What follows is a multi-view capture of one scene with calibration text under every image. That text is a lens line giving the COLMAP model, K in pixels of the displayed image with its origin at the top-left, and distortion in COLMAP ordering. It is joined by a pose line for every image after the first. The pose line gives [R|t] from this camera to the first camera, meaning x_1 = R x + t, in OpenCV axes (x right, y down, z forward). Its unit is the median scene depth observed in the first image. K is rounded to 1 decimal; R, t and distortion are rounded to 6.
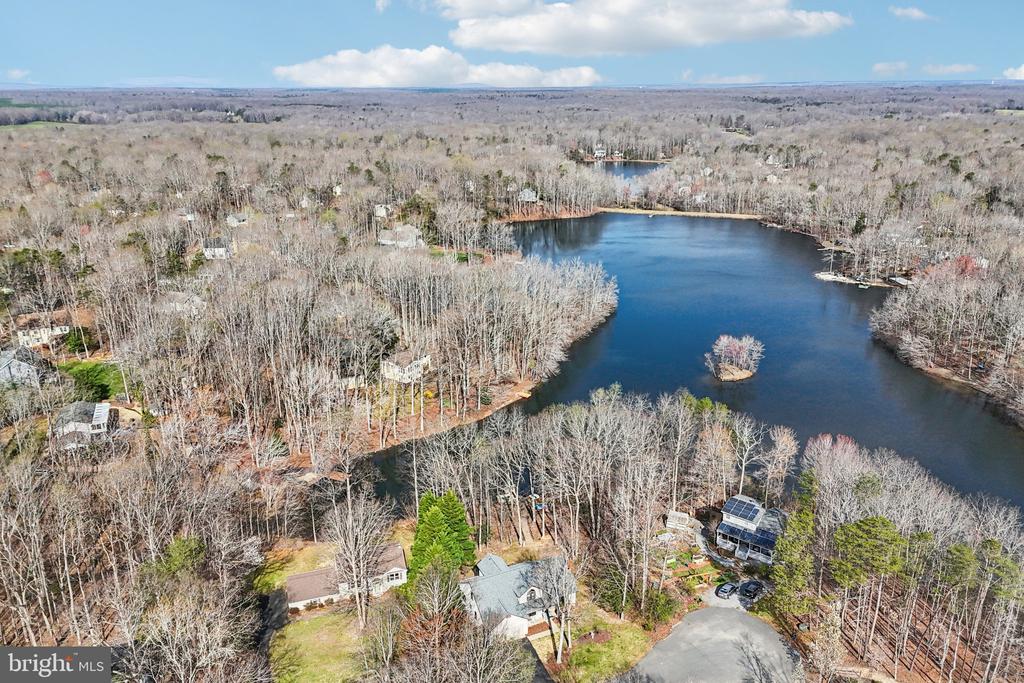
lens RADIAL K [[784.6, 0, 512.0], [0, 784.6, 341.5], [0, 0, 1]] dist [0.096962, -0.119994]
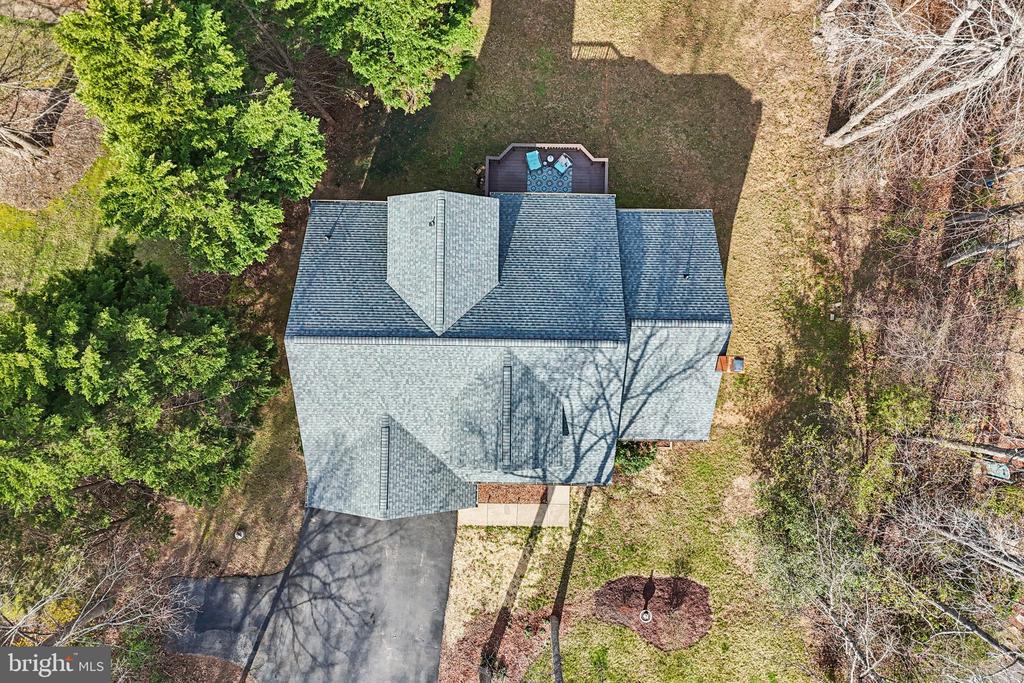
lens RADIAL K [[774.0, 0, 512.0], [0, 774.0, 341.5], [0, 0, 1]] dist [0.040195, -0.005858]
pose [[0.900381, 0.434785, 0.016638, 0.001432], [-0.158873, 0.292925, 0.942844, 0.016190], [0.405061, -0.851562, 0.332819, 0.230637]]
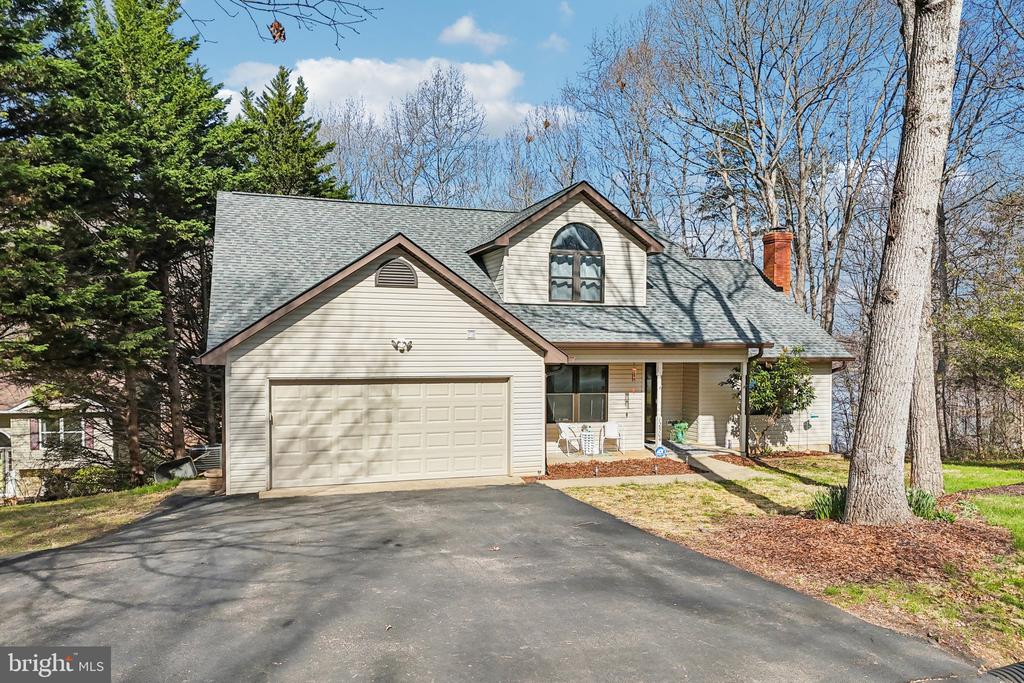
lens RADIAL K [[774.0, 0, 512.0], [0, 774.0, 341.5], [0, 0, 1]] dist [0.040195, -0.005858]
pose [[0.993738, 0.009659, -0.111315, 0.007229], [-0.044648, 0.947590, -0.316354, 0.093923], [0.102425, 0.319343, 0.942088, 0.208295]]
